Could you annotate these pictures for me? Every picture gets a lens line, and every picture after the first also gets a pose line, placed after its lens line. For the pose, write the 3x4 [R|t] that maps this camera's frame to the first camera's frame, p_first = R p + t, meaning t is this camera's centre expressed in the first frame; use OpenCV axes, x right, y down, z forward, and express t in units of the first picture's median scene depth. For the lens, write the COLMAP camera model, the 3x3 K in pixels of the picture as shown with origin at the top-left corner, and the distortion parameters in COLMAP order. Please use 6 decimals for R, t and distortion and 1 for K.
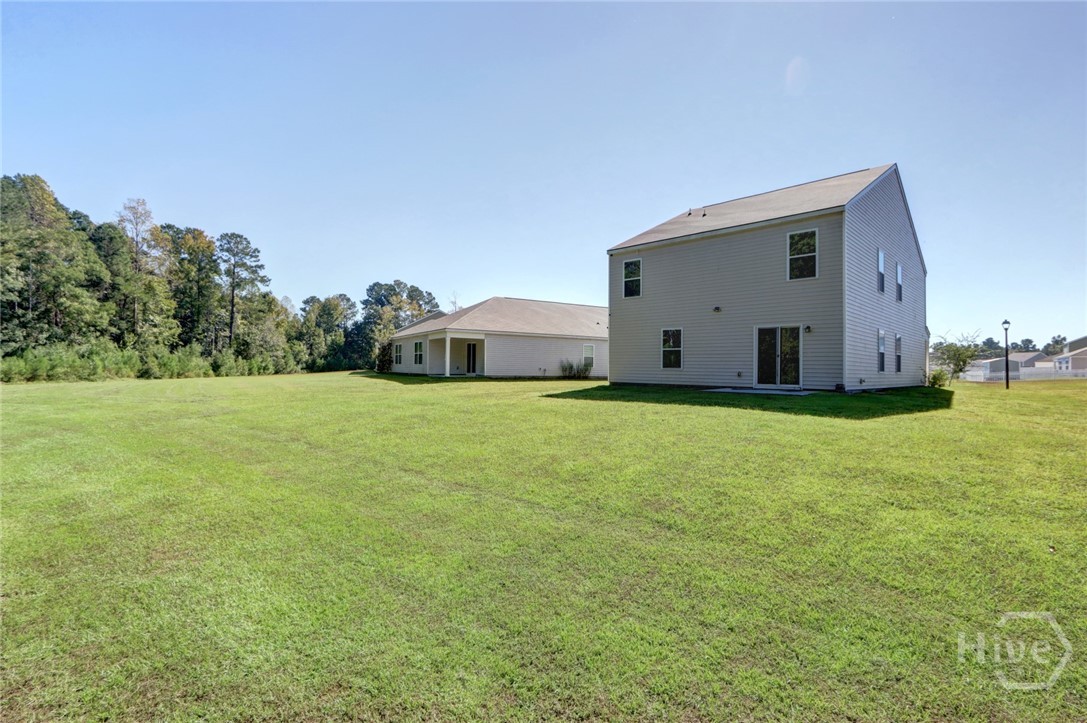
lens RADIAL K [[517.3, 0, 541.8], [0, 517.3, 361.2], [0, 0, 1]] dist [0.000840, -0.000178]
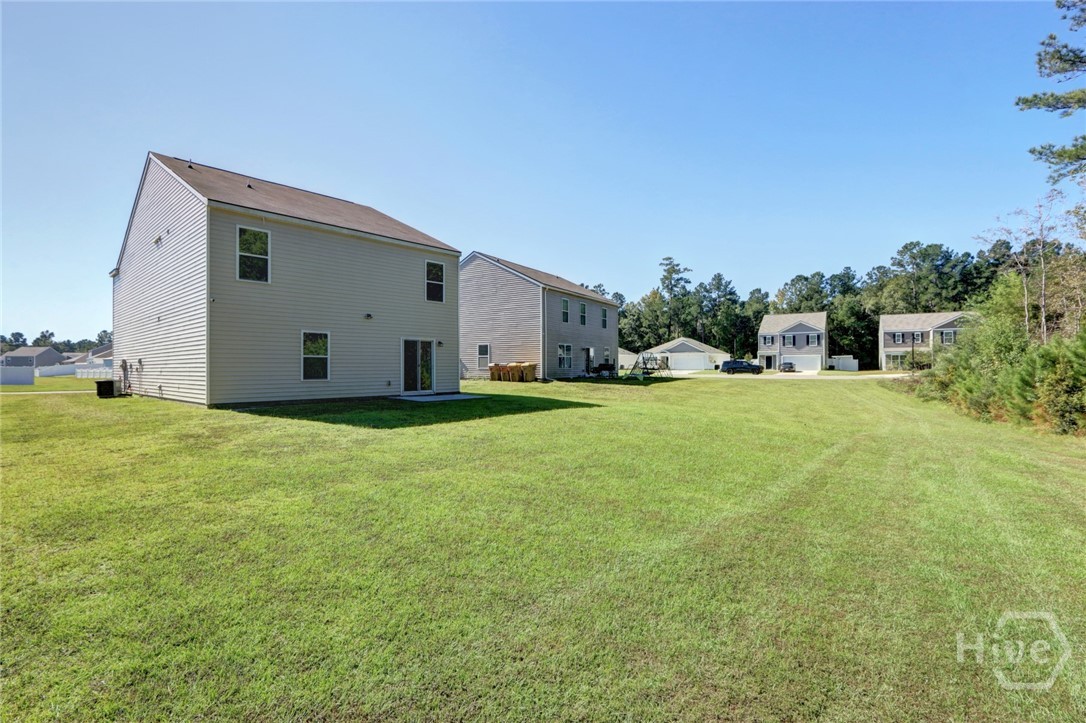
lens RADIAL K [[516.8, 0, 536.9], [0, 516.8, 363.1], [0, 0, 1]] dist [0.000840, -0.000178]
pose [[-0.083881, -0.008207, 0.996442, -0.613197], [-0.011212, 0.999911, 0.007291, -0.023380], [-0.996413, -0.010561, -0.083966, 0.738409]]
